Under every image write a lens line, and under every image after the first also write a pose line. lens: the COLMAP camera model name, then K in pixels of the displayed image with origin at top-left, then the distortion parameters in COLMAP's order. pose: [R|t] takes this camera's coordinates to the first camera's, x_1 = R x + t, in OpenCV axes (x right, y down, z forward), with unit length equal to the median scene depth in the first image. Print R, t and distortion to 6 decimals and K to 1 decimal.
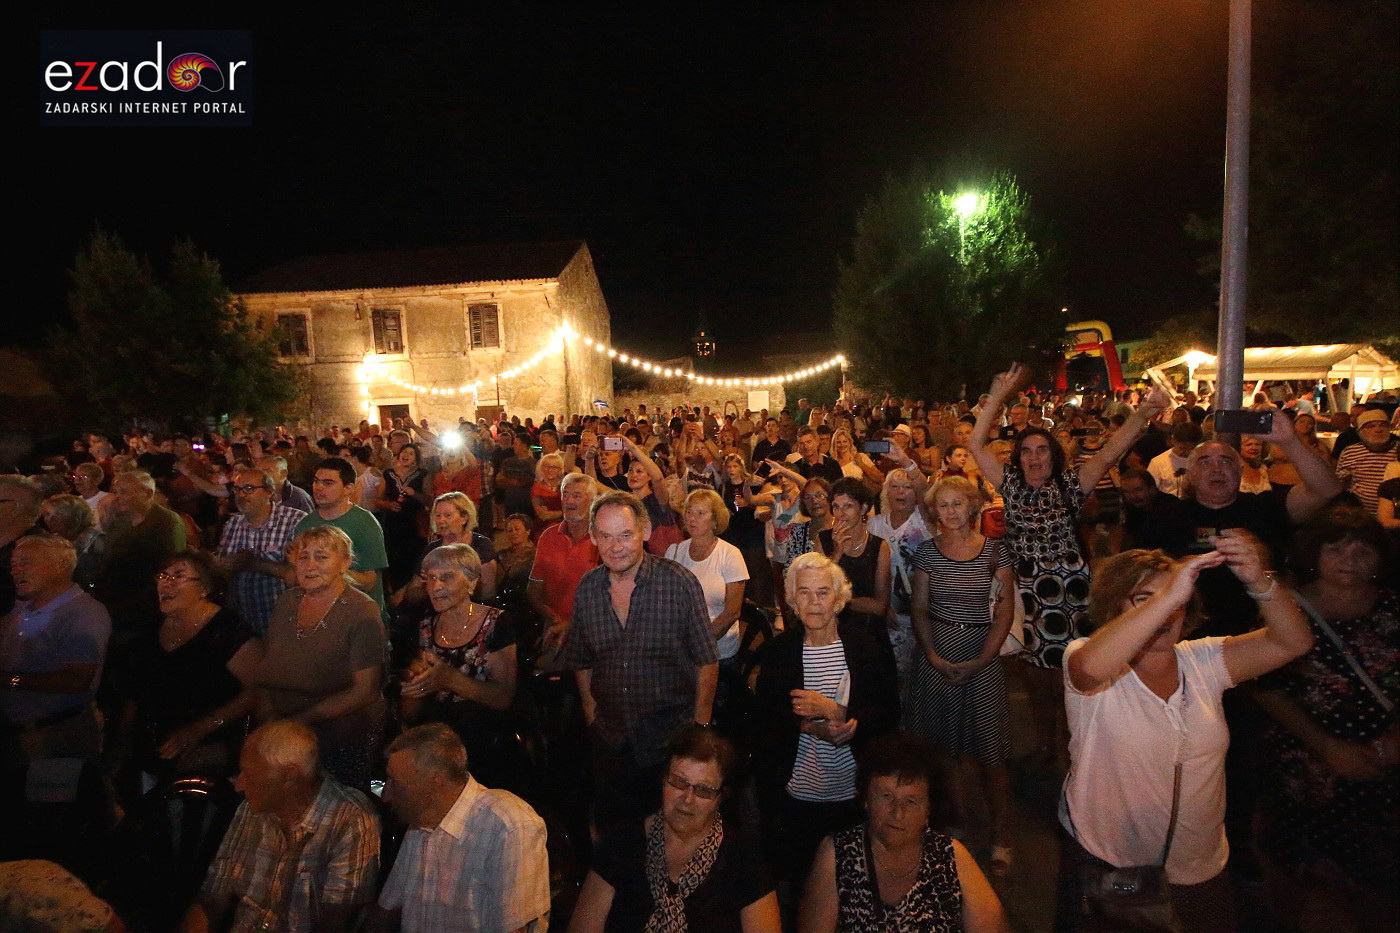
lens RADIAL K [[655.8, 0, 694.8], [0, 655.8, 458.8], [0, 0, 1]] dist [-0.003459, -0.010728]
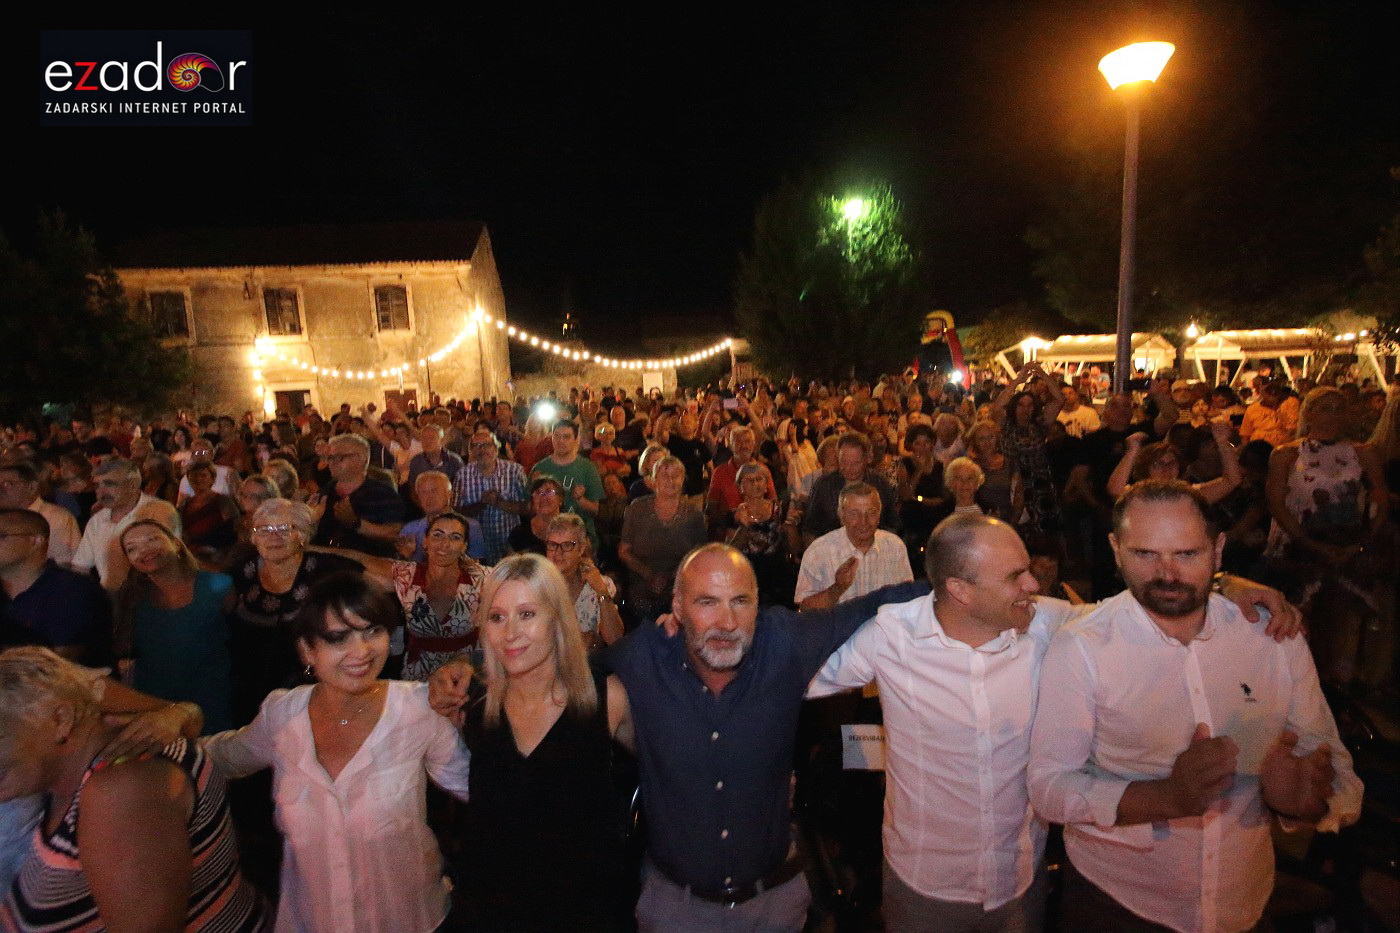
lens RADIAL K [[655.8, 0, 699.3], [0, 655.8, 455.5], [0, 0, 1]] dist [-0.003459, -0.010728]
pose [[0.975877, -0.032700, 0.215856, -0.091098], [0.028227, 0.999319, 0.023774, 0.007597], [-0.216487, -0.017108, 0.976136, -0.060183]]
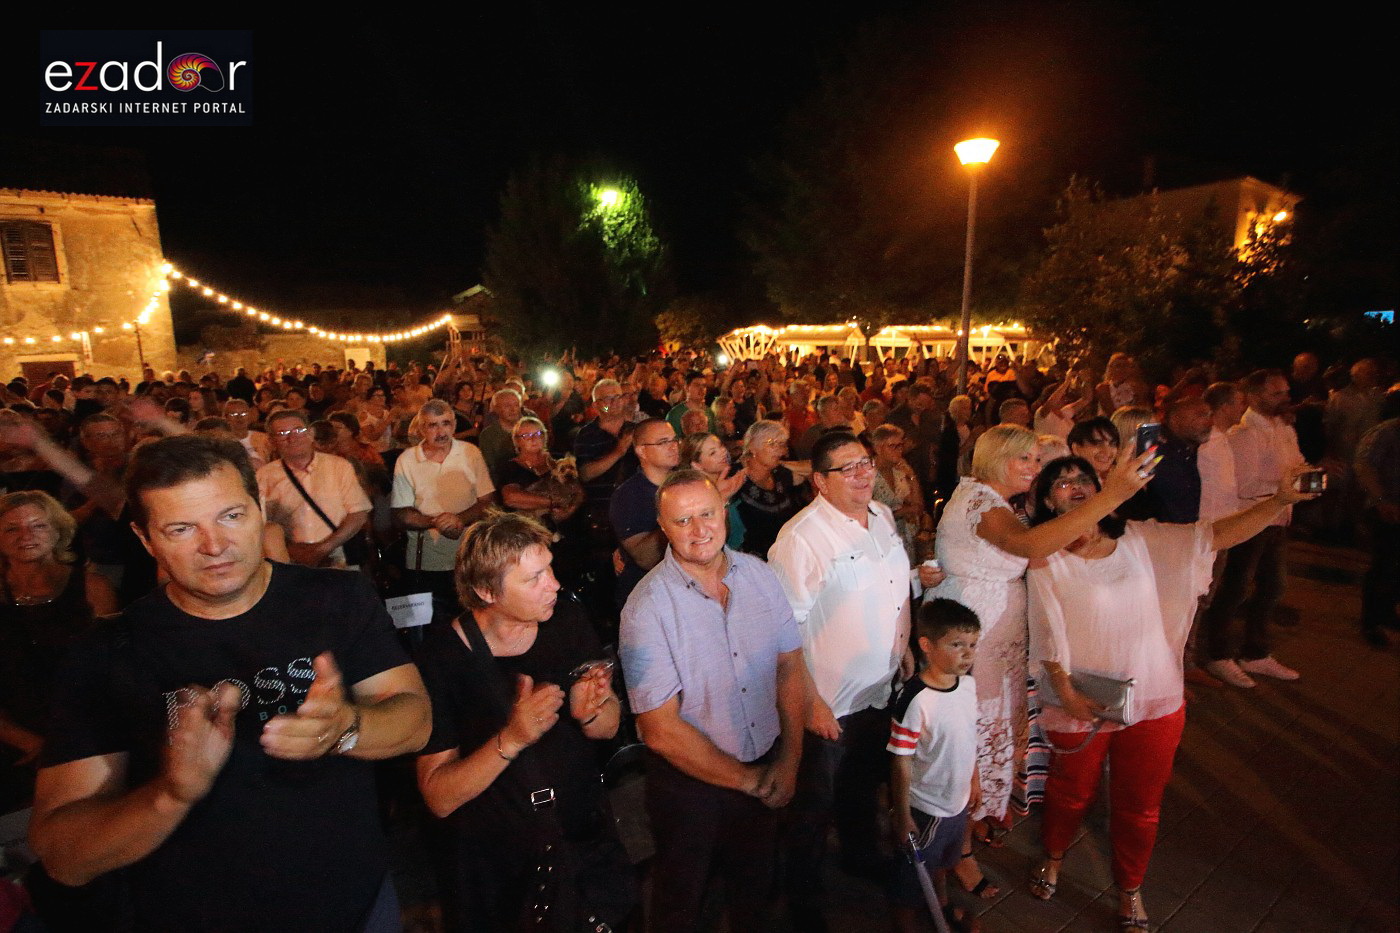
lens RADIAL K [[655.8, 0, 701.5], [0, 655.8, 457.1], [0, 0, 1]] dist [-0.003459, -0.010728]
pose [[0.741075, -0.089989, 0.665364, -0.262968], [0.055164, 0.995788, 0.073237, 0.014071], [-0.669152, -0.017570, 0.742917, -0.036641]]
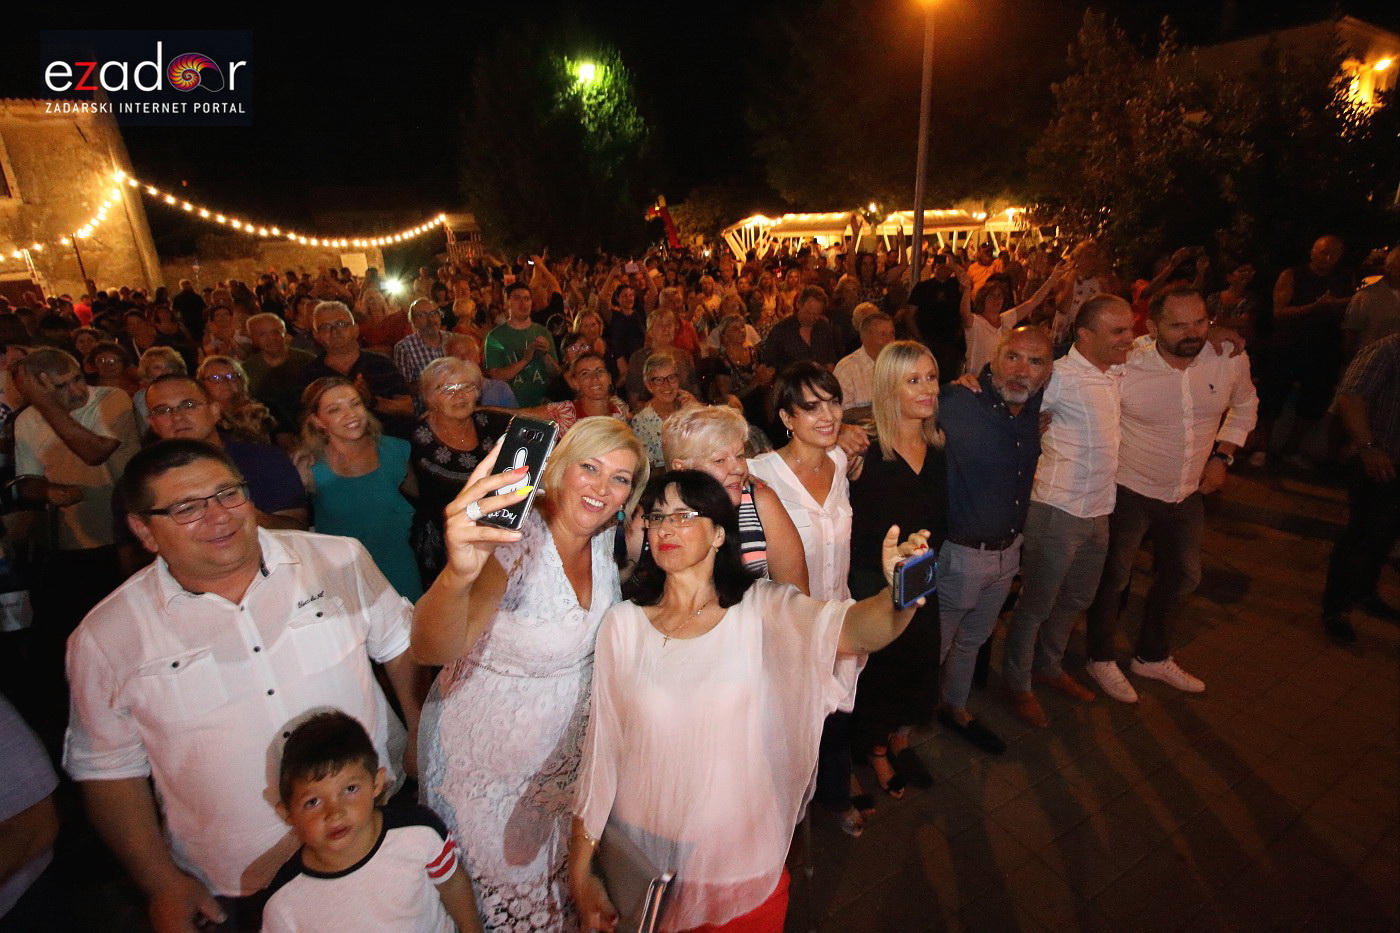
lens RADIAL K [[655.8, 0, 698.4], [0, 655.8, 457.7], [0, 0, 1]] dist [-0.003459, -0.010728]
pose [[0.782832, -0.196869, 0.590268, -0.178533], [0.078093, 0.972213, 0.220688, 0.012300], [-0.617313, -0.126665, 0.776454, -0.049442]]
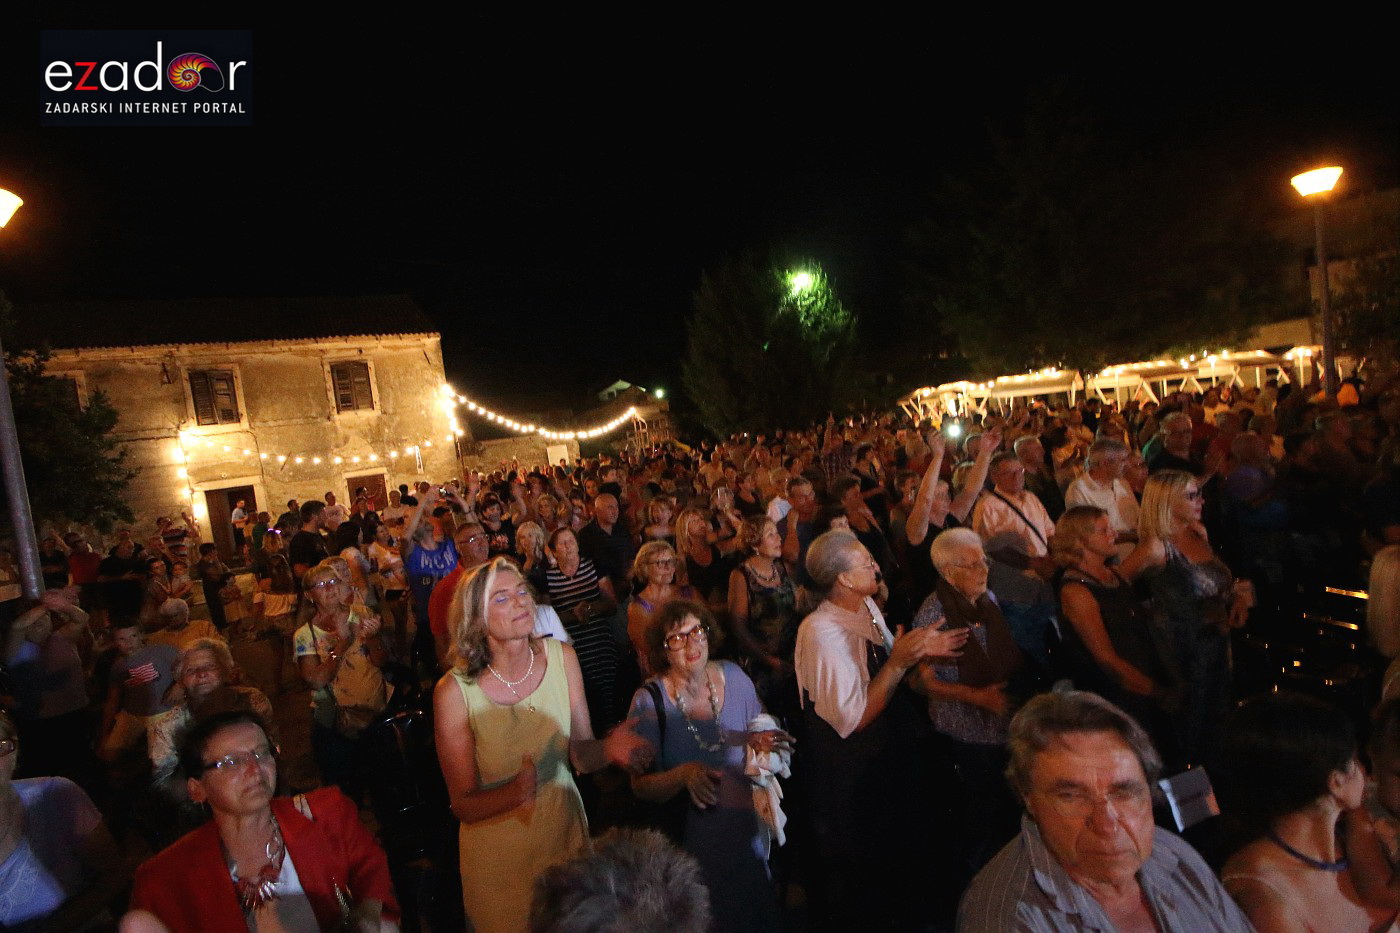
lens RADIAL K [[655.8, 0, 698.7], [0, 655.8, 469.2], [0, 0, 1]] dist [-0.003459, -0.010728]
pose [[0.838429, -0.098461, 0.536044, -0.411888], [0.141771, 0.989088, -0.040068, 0.008512], [-0.526250, 0.109590, 0.843239, 0.027649]]
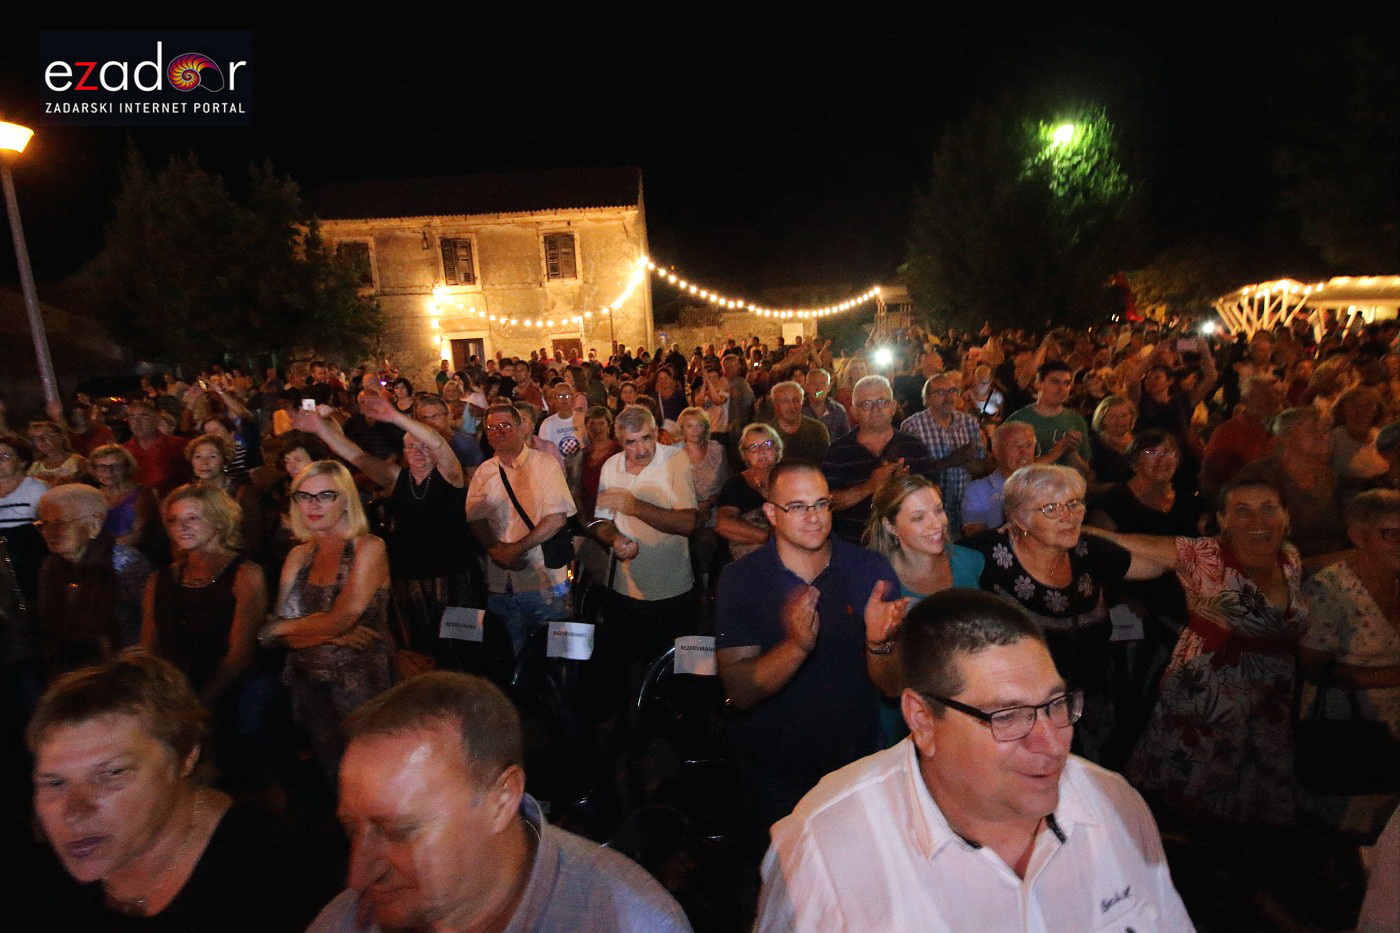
lens RADIAL K [[655.8, 0, 697.5], [0, 655.8, 458.4], [0, 0, 1]] dist [-0.003459, -0.010728]
pose [[0.996748, -0.022180, 0.077471, -0.199827], [0.014731, 0.995327, 0.095430, 0.007156], [-0.079225, -0.093978, 0.992417, -0.012962]]
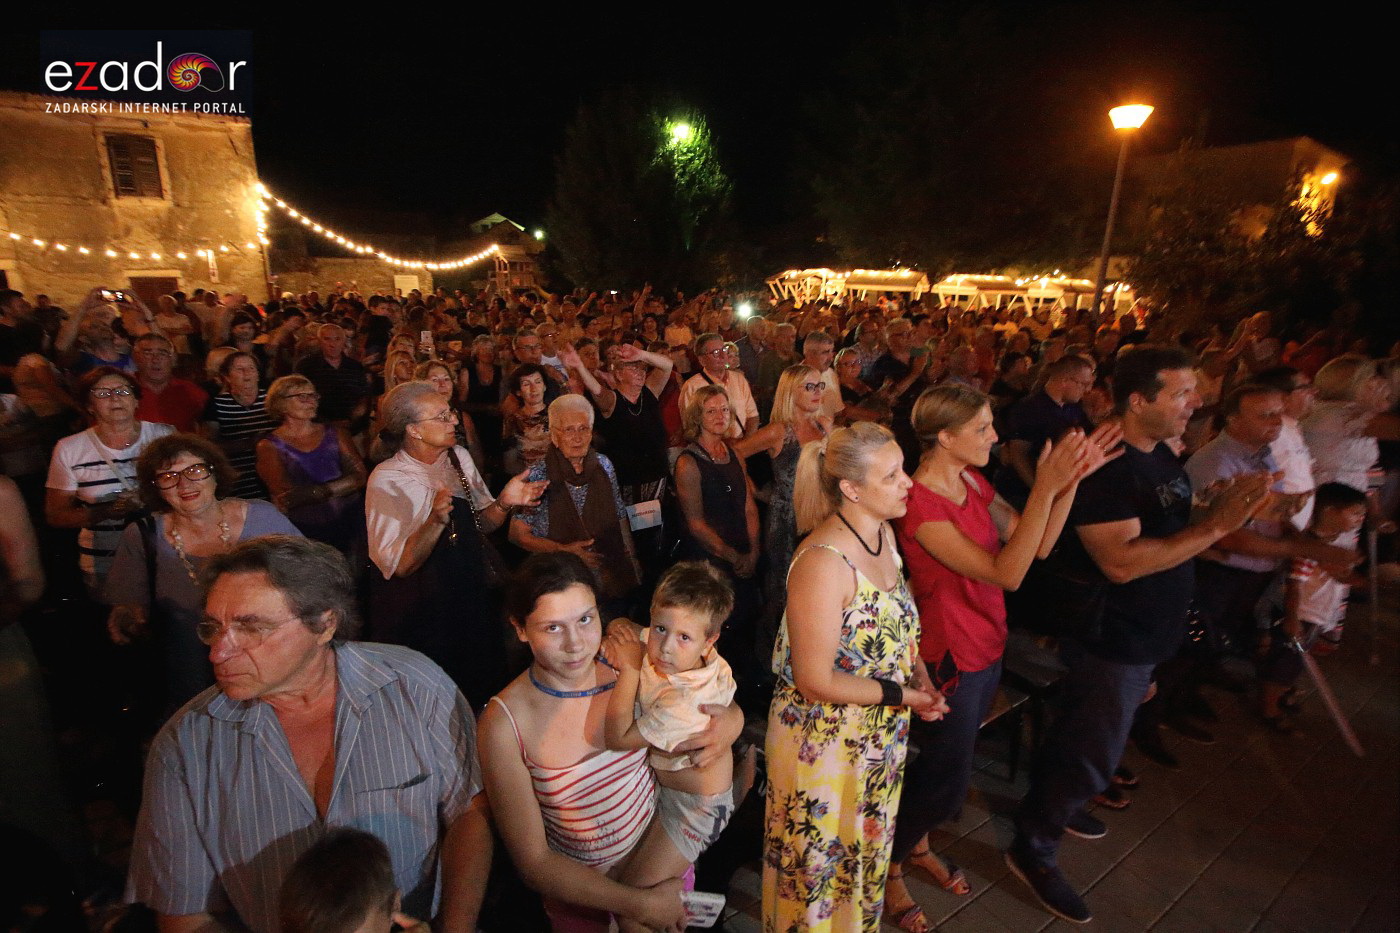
lens RADIAL K [[655.8, 0, 696.5], [0, 655.8, 457.1], [0, 0, 1]] dist [-0.003459, -0.010728]
pose [[0.743358, -0.120839, 0.657888, -0.369287], [0.016778, 0.986605, 0.162260, 0.013709], [-0.668684, -0.109579, 0.735428, 0.000297]]
